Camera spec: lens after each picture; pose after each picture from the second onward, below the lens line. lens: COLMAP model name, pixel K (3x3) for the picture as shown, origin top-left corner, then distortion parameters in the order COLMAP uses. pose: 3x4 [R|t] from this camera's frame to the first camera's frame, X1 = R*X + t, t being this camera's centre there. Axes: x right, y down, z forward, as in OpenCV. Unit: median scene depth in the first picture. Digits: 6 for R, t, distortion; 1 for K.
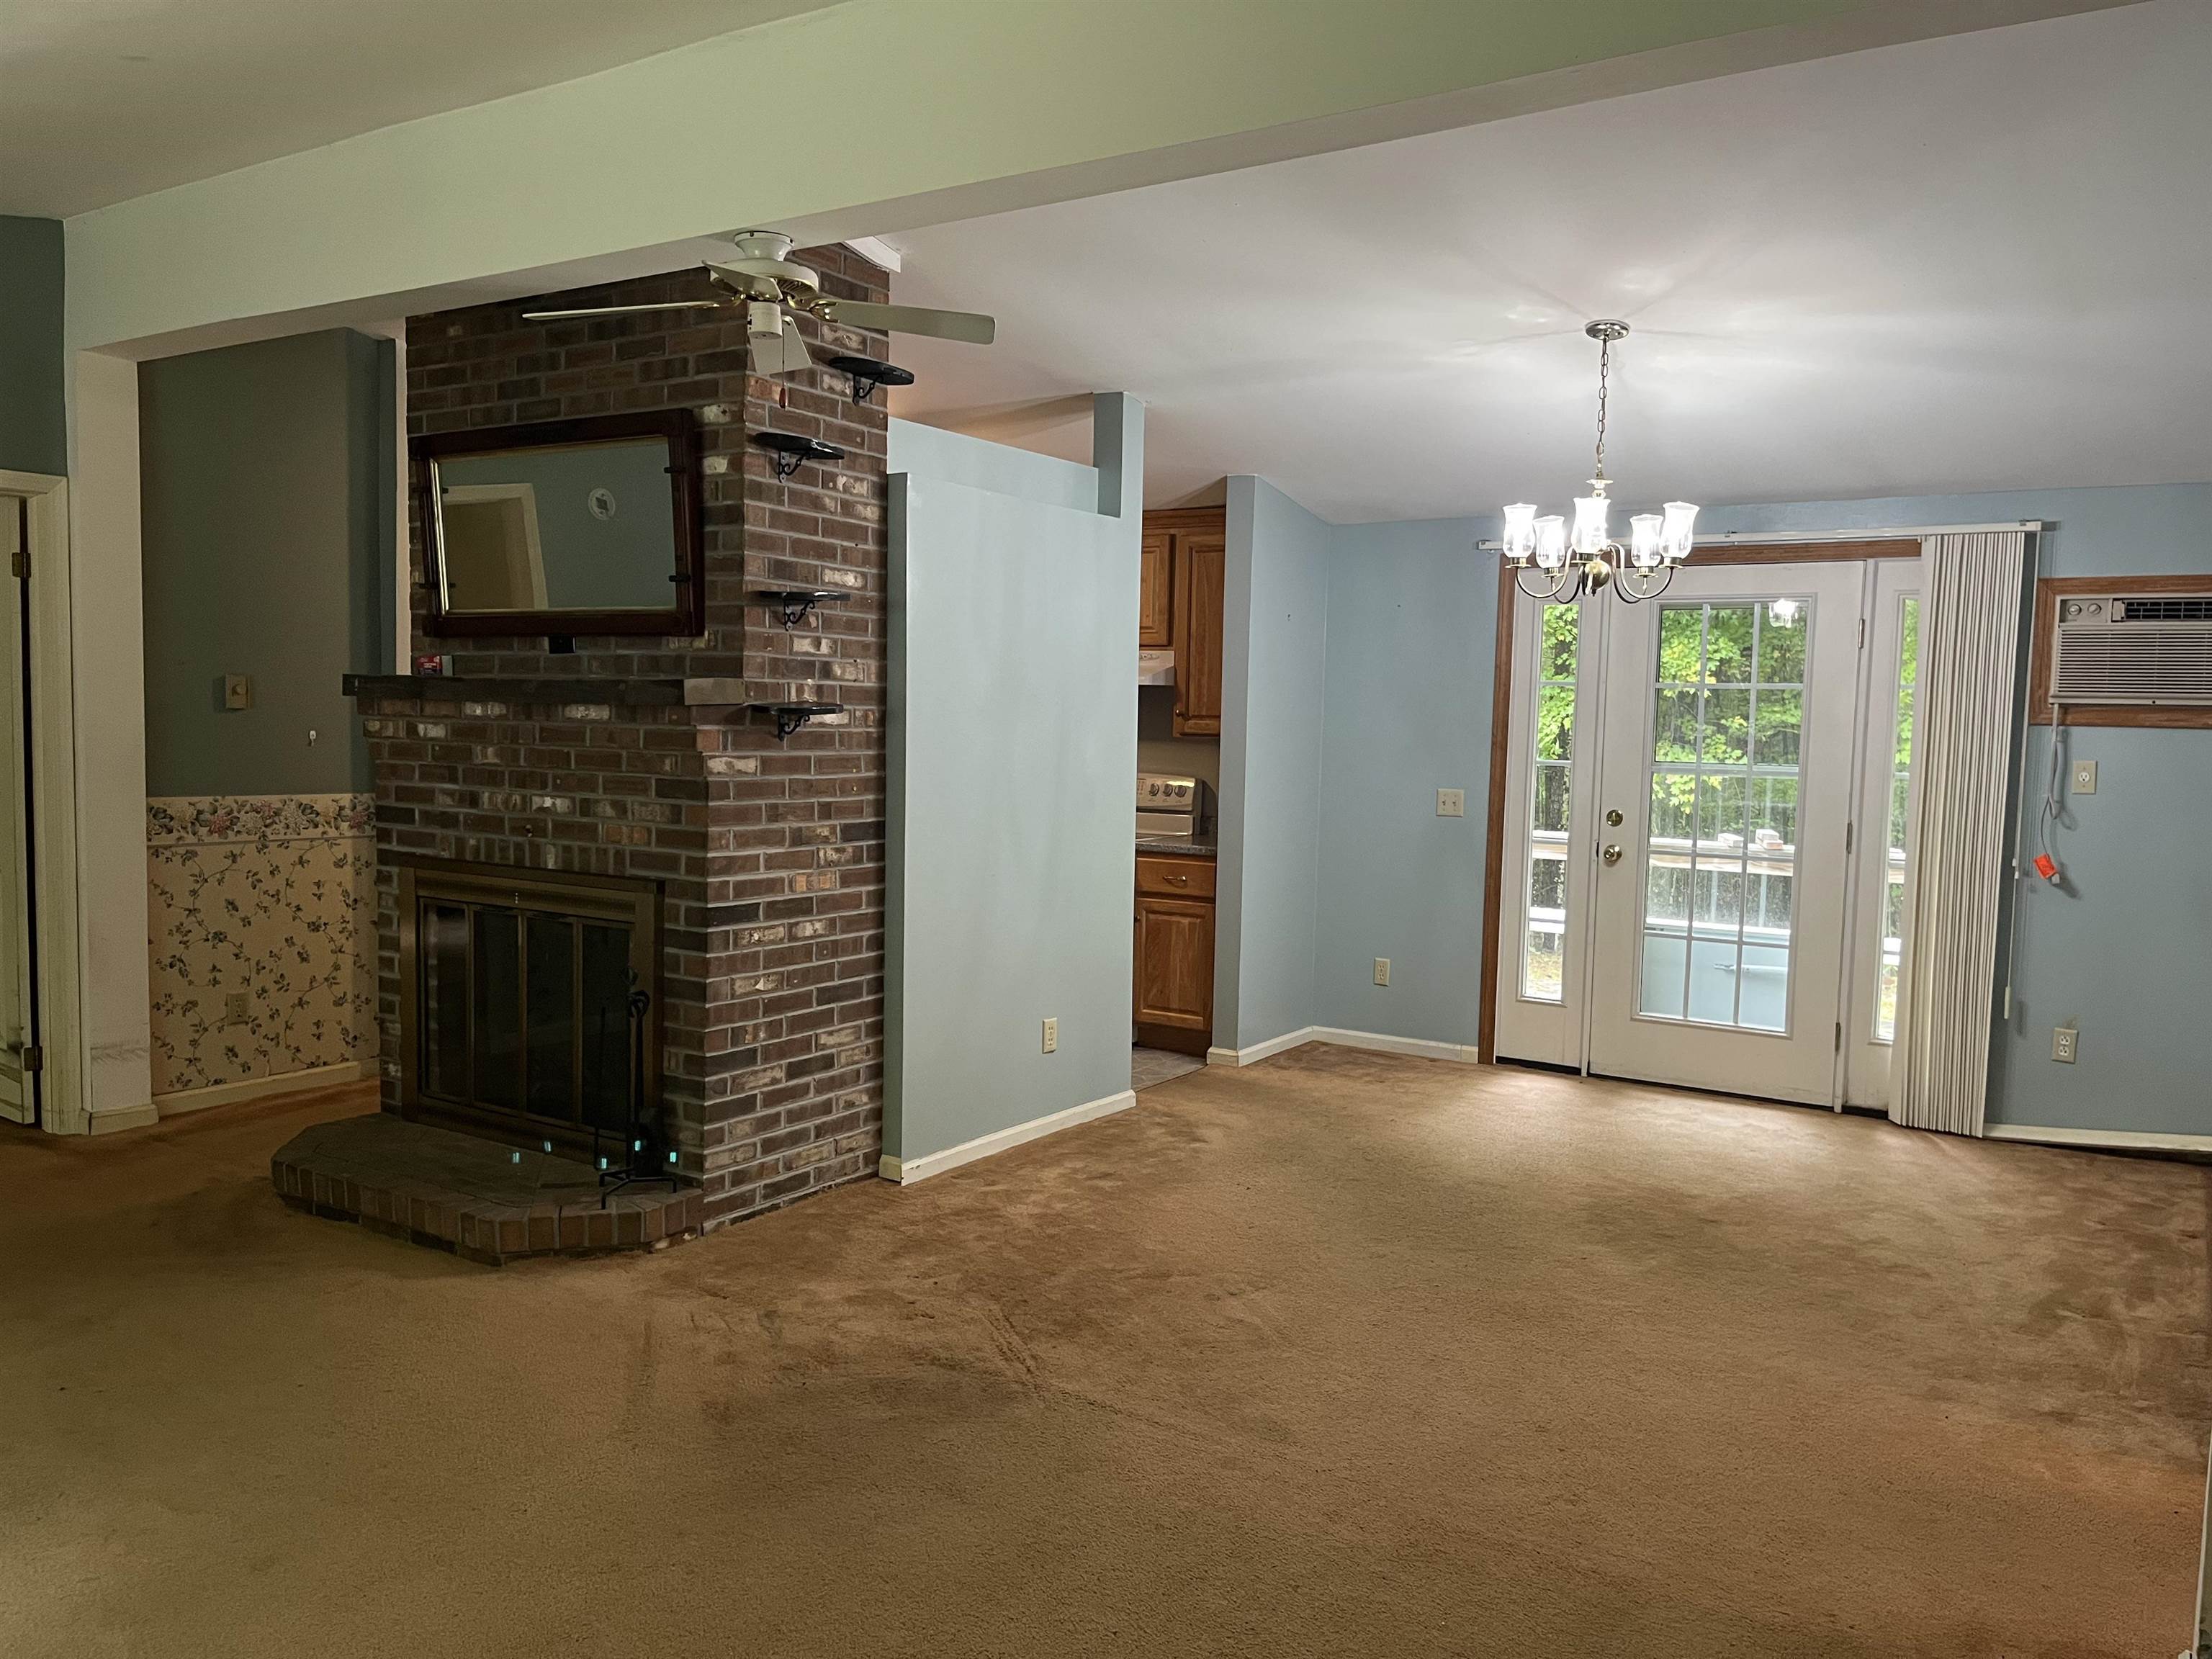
lens RADIAL K [[1688.4, 0, 1124.5], [0, 1688.4, 836.4], [0, 0, 1]] dist [0.073705, -0.096678]
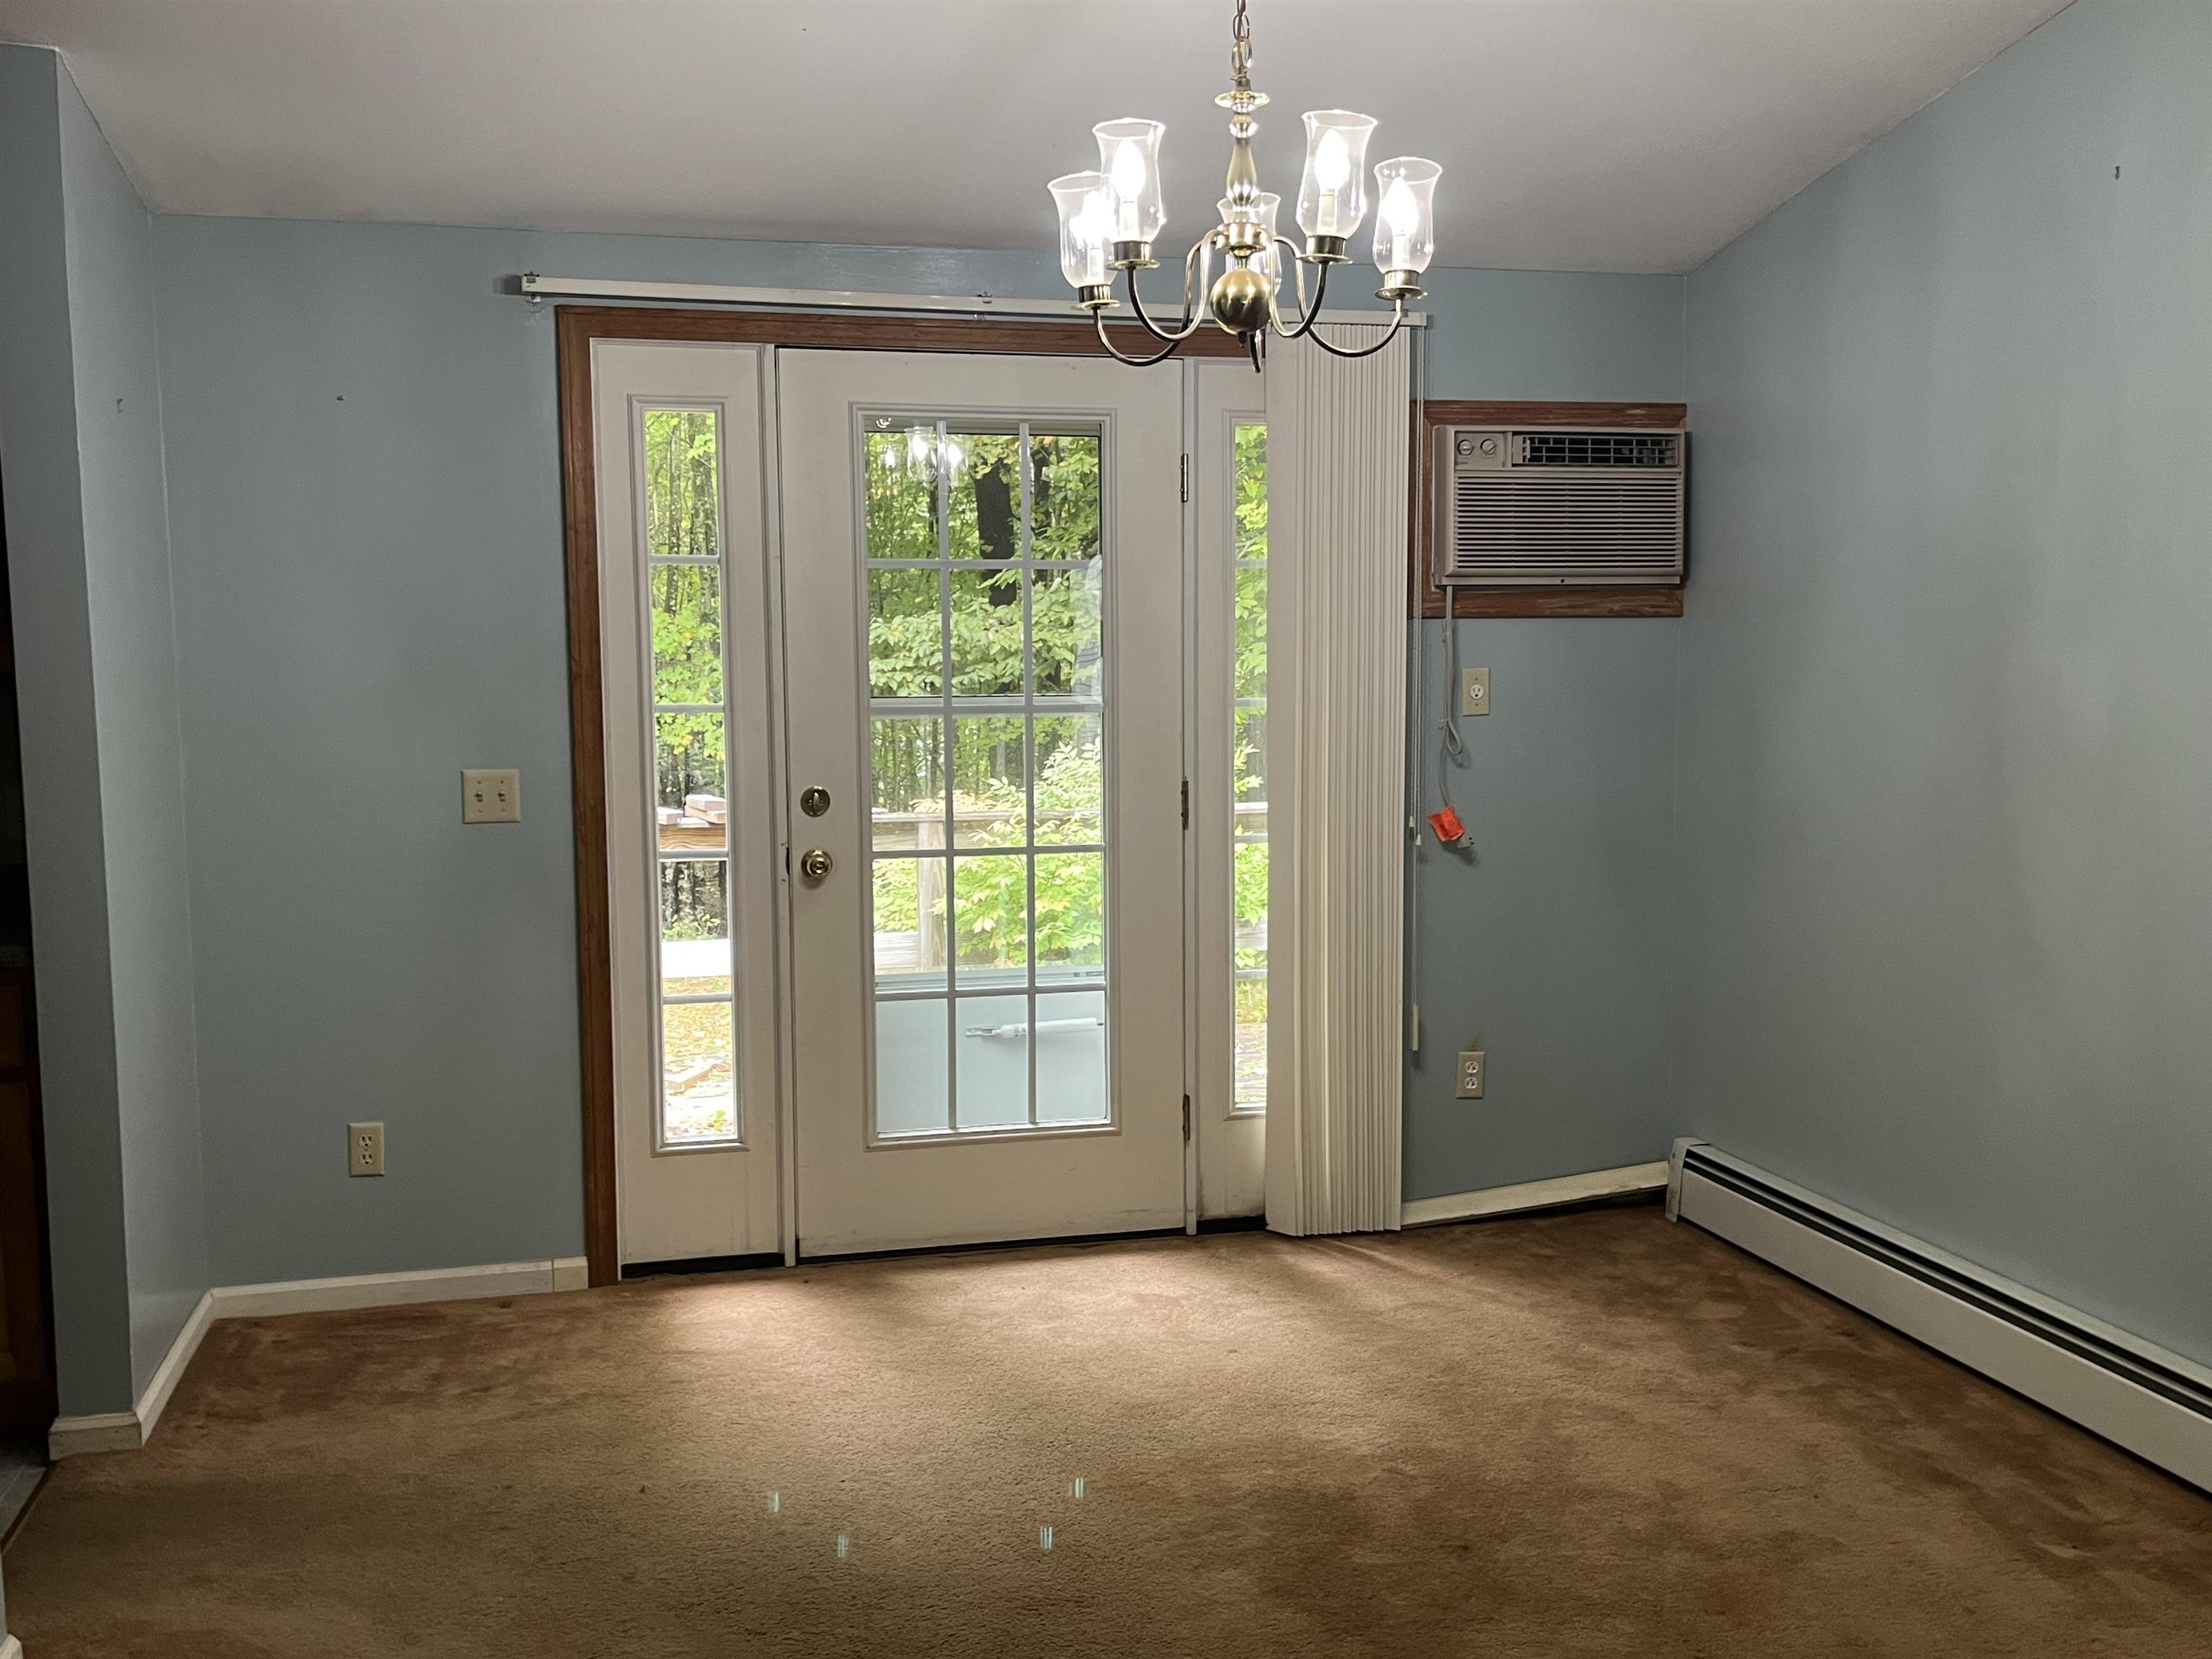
lens RADIAL K [[2072.9, 0, 1101.9], [0, 2072.9, 841.4], [0, 0, 1]] dist [0.061232, 0.000000]
pose [[0.690021, -0.098152, 0.717104, -0.179293], [0.074711, 0.995129, 0.064317, -0.044937], [-0.719923, 0.009196, 0.693993, 0.594803]]
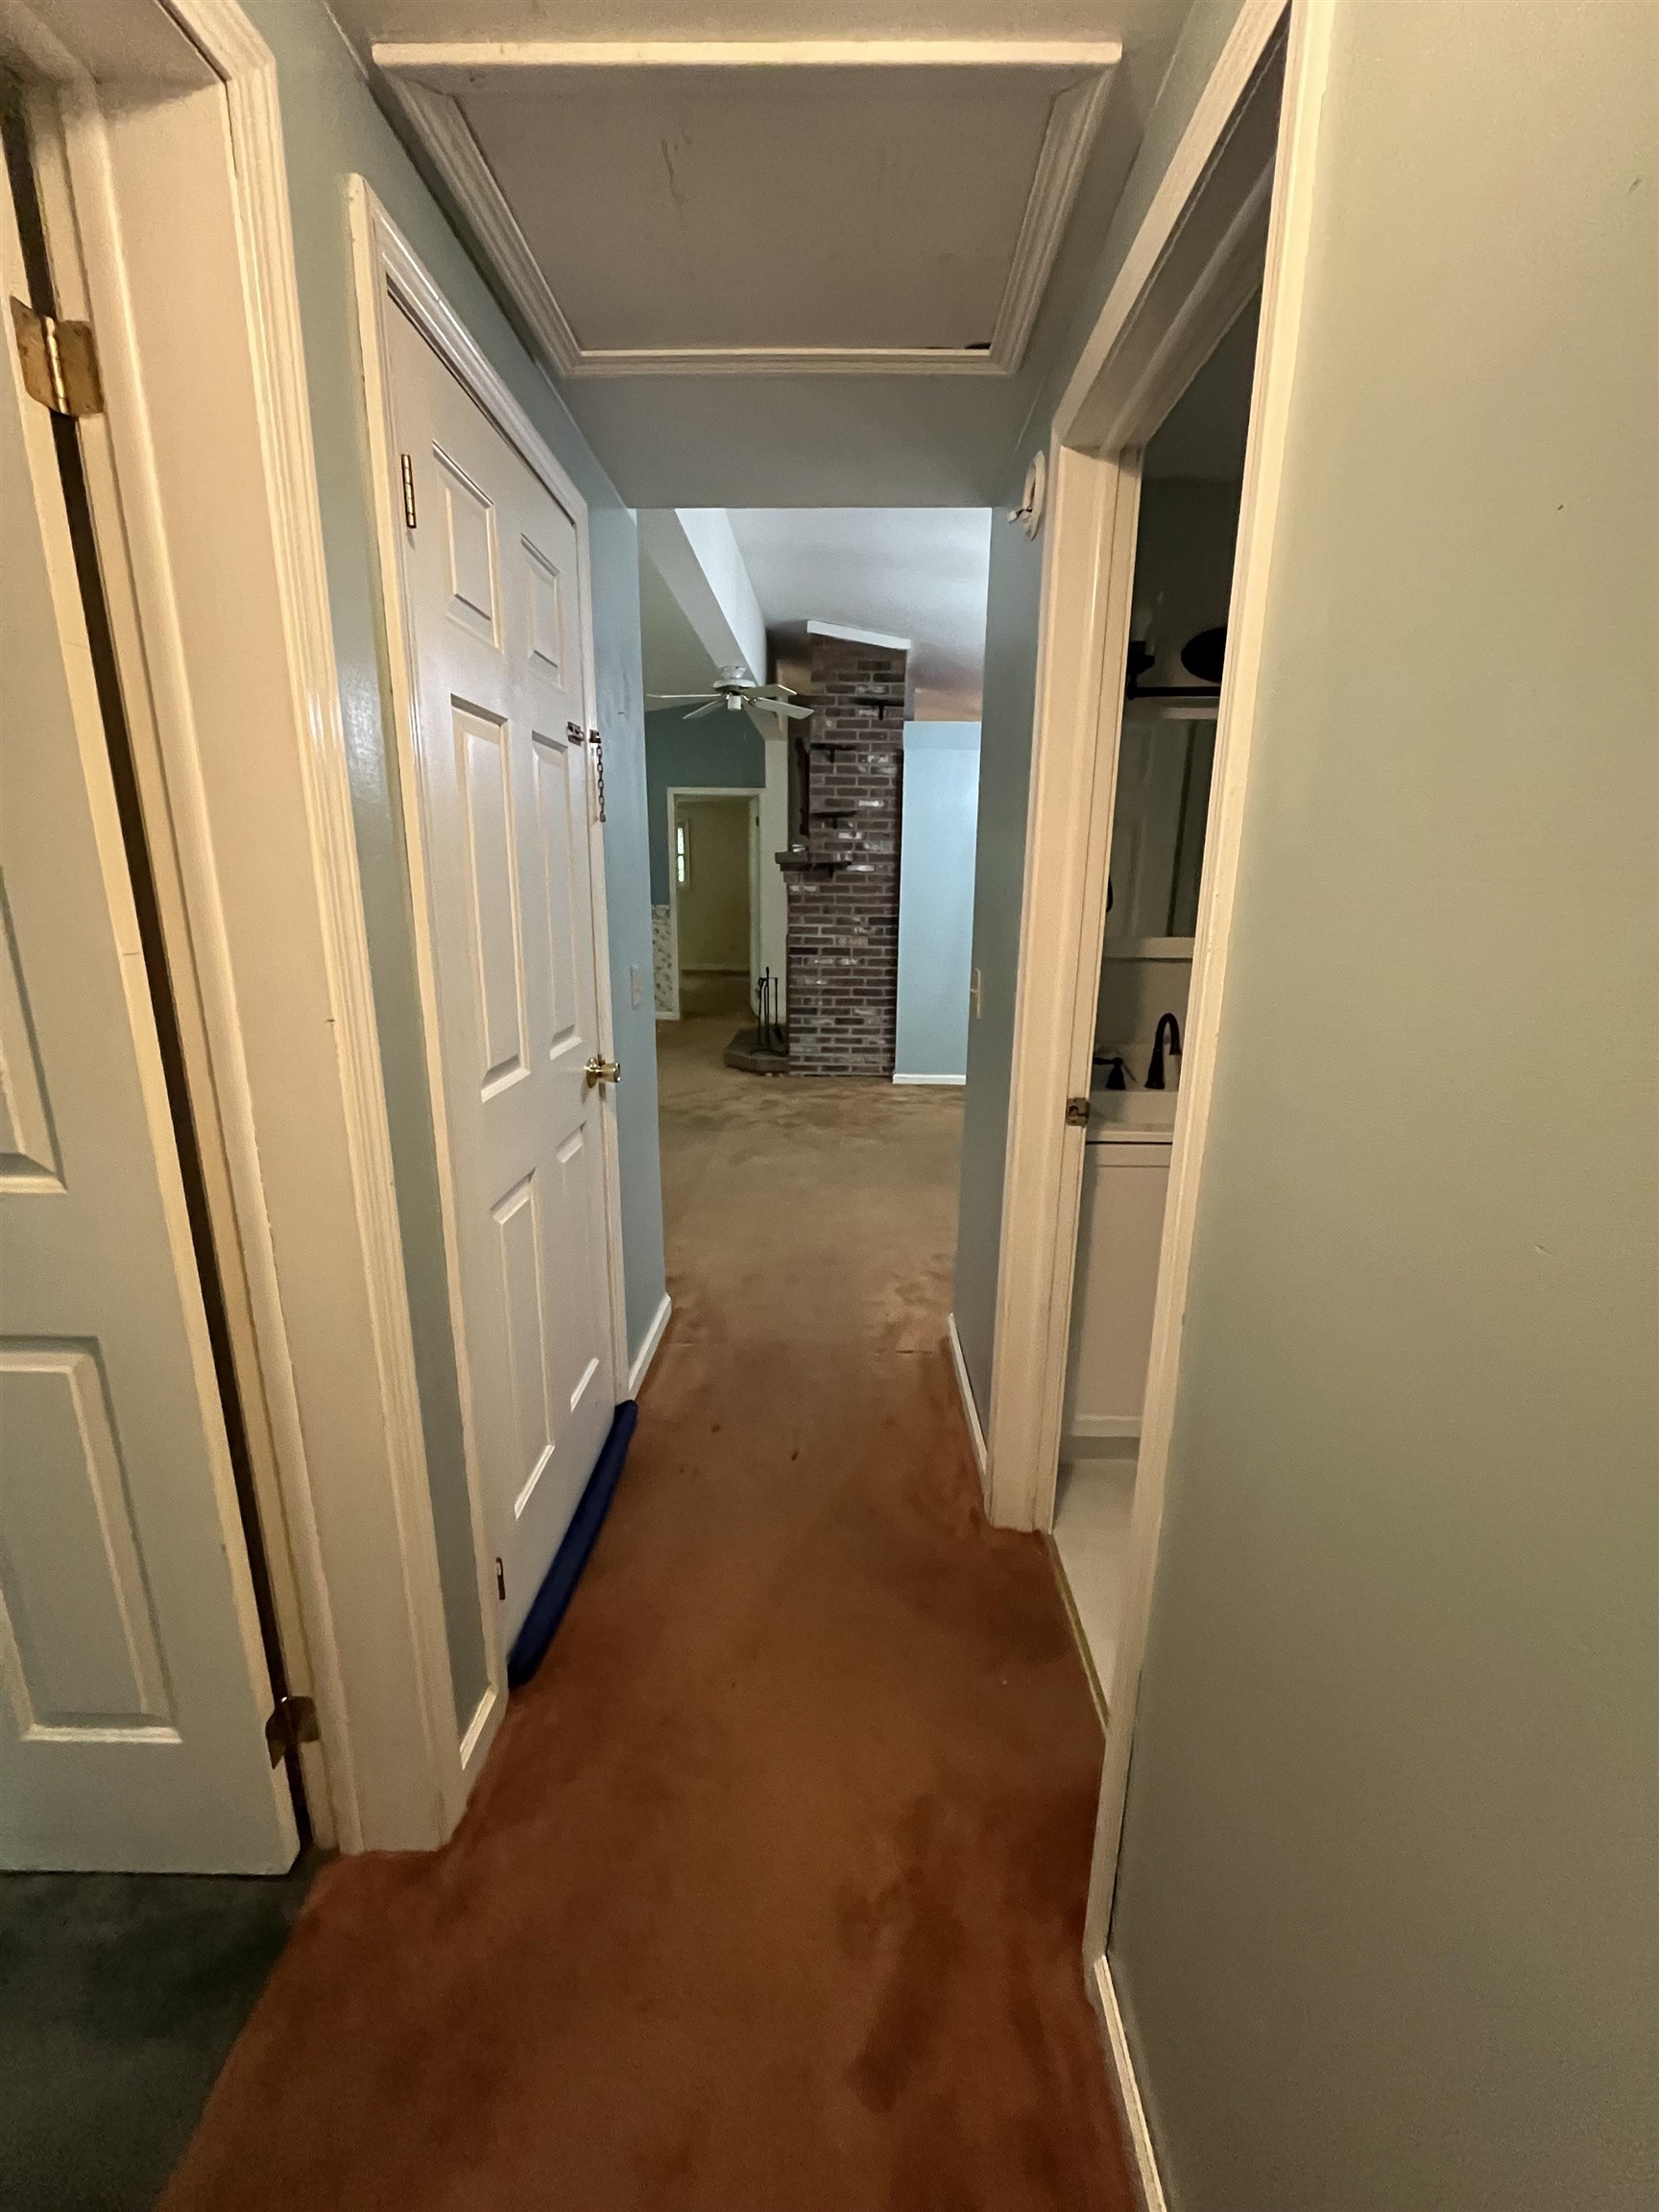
lens RADIAL K [[905.7, 0, 819.2], [0, 905.7, 1105.4], [0, 0, 1]] dist [-0.002783, -0.000075]
pose [[0.512454, 0.197352, -0.835729, 0.851577], [-0.062204, 0.979207, 0.193090, 0.009637], [0.856459, -0.046964, 0.514074, 0.307289]]
